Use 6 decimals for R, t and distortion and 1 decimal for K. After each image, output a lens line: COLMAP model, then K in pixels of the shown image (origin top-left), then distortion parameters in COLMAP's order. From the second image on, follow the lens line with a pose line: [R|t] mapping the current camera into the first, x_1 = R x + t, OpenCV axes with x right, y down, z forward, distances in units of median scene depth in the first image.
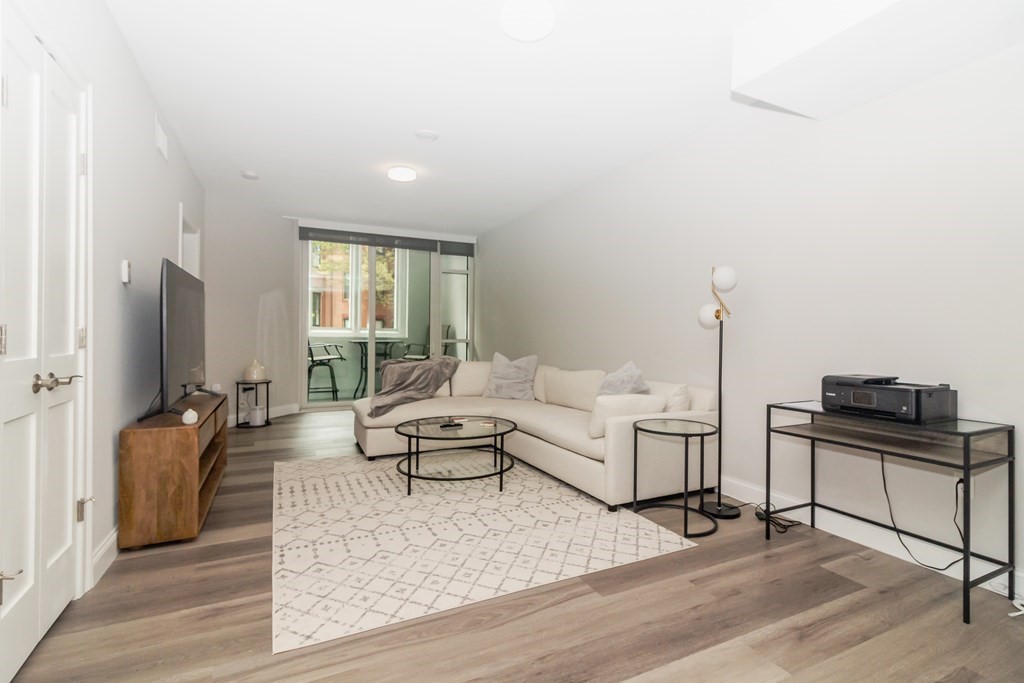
lens RADIAL K [[532.2, 0, 597.7], [0, 532.2, 331.0], [0, 0, 1]] dist [0.002812, 0.000873]
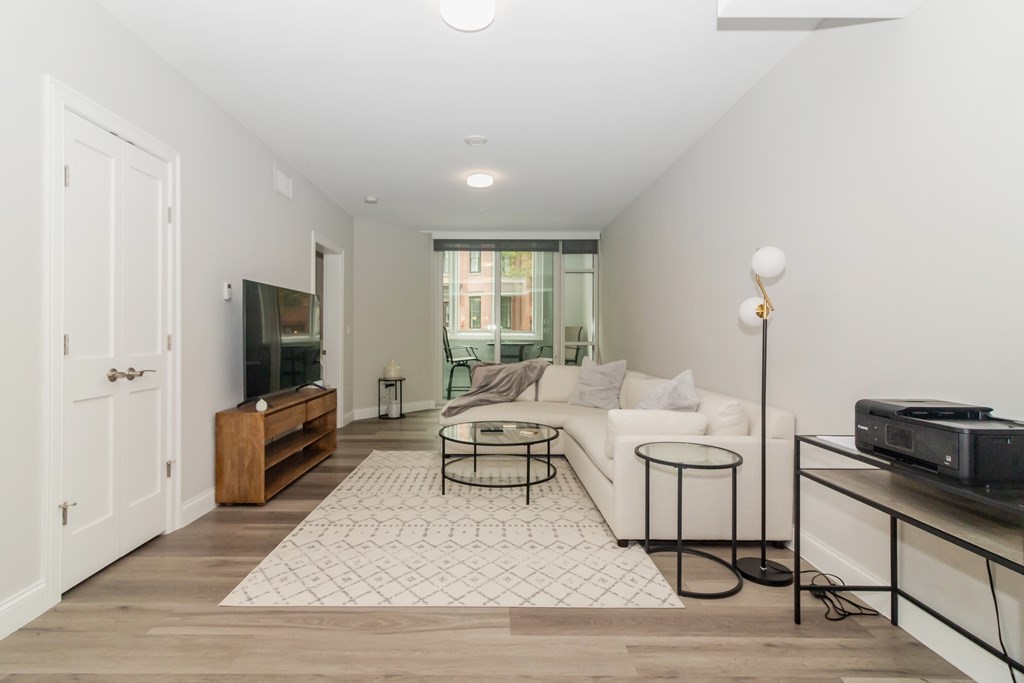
lens RADIAL K [[574.0, 0, 510.0], [0, 574.0, 329.7], [0, 0, 1]] dist [0.001034, 0.000029]
pose [[0.858611, -0.009652, -0.512536, 0.332473], [0.008019, 0.999953, -0.005399, -0.003253], [0.512564, 0.000526, 0.858649, 0.116797]]
